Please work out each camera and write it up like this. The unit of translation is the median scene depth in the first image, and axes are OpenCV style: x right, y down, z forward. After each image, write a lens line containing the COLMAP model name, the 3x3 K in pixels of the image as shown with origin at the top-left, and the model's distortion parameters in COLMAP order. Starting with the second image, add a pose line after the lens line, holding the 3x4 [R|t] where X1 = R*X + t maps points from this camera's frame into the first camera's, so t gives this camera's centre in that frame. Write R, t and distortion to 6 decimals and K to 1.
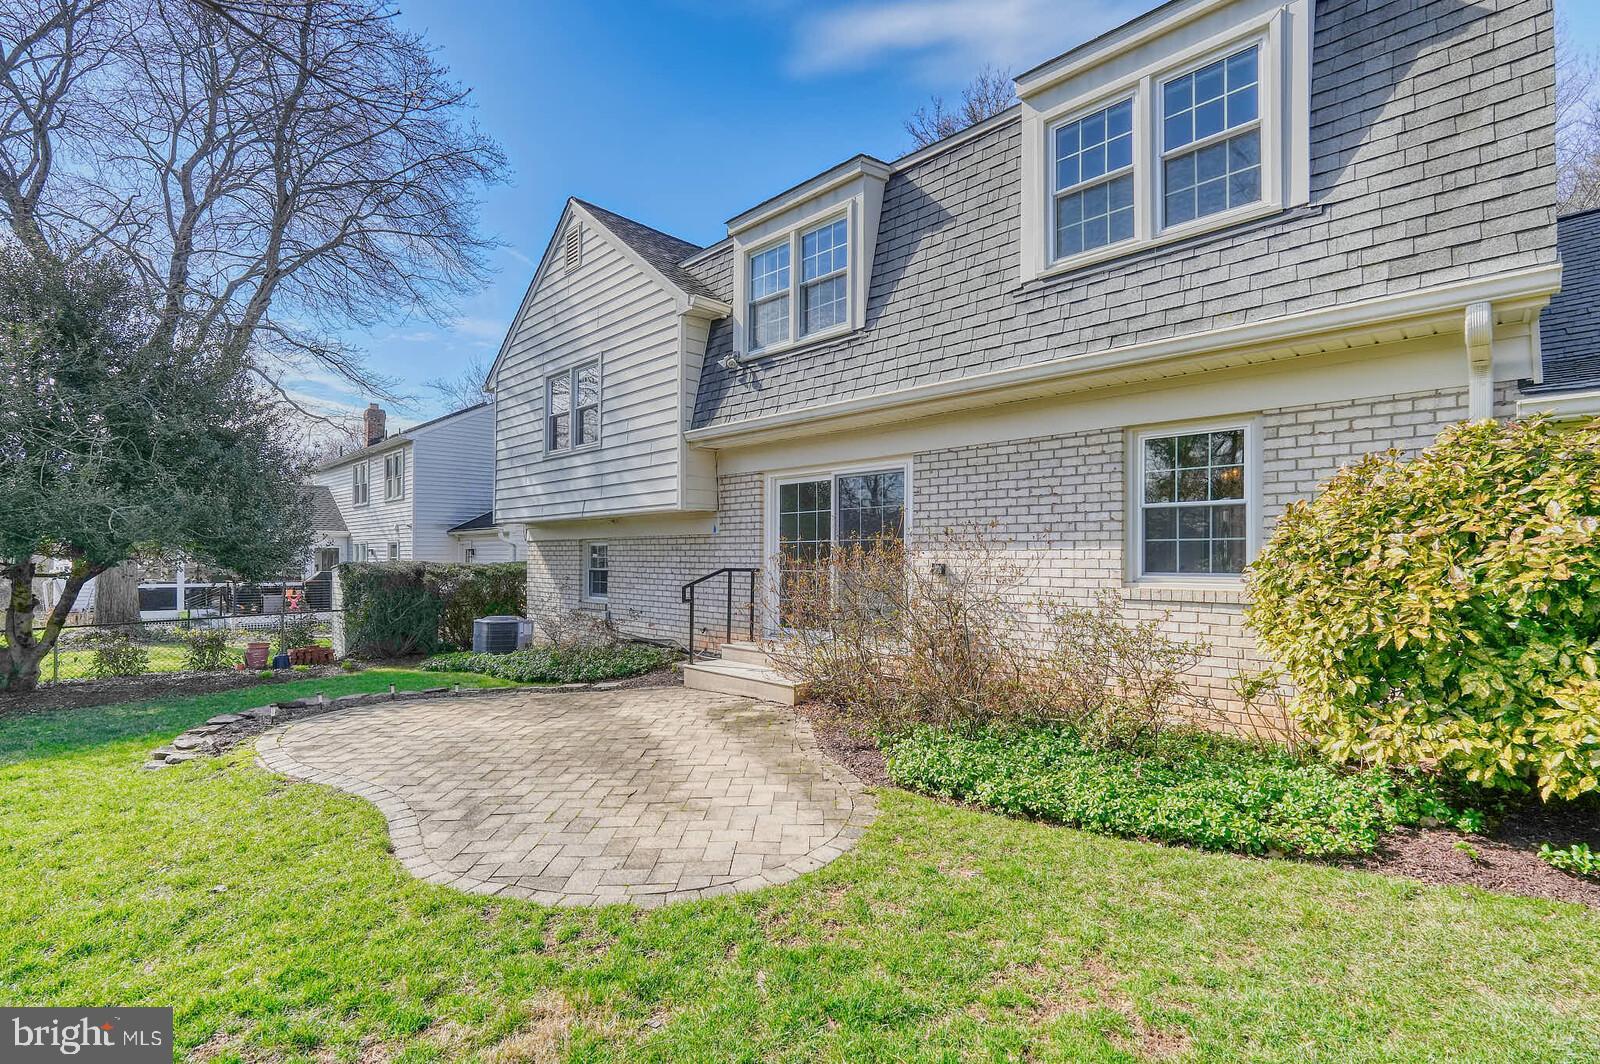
lens RADIAL K [[720.8, 0, 803.3], [0, 720.8, 556.6], [0, 0, 1]] dist [-0.001784, 0.000092]
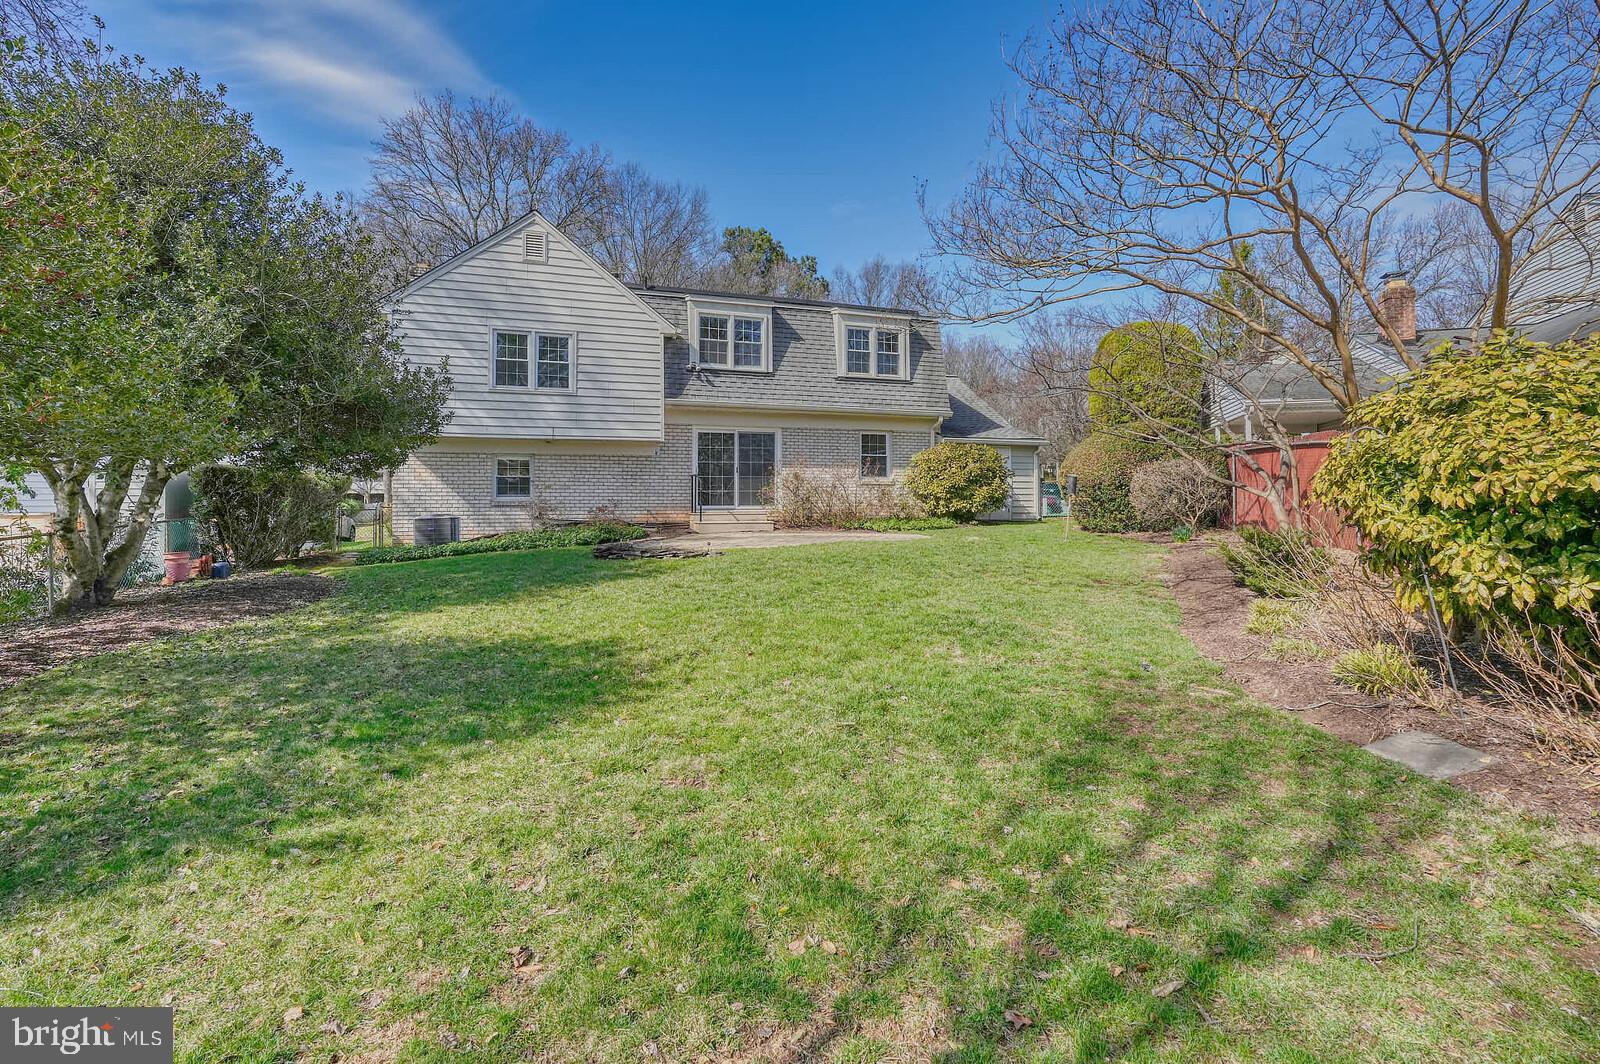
lens RADIAL K [[695.5, 0, 798.9], [0, 695.5, 537.9], [0, 0, 1]] dist [-0.000980, 0.000042]
pose [[0.449048, -0.043817, 0.892432, -1.718770], [0.006634, 0.998933, 0.045708, 0.108476], [-0.893483, -0.014605, 0.448860, -0.103082]]
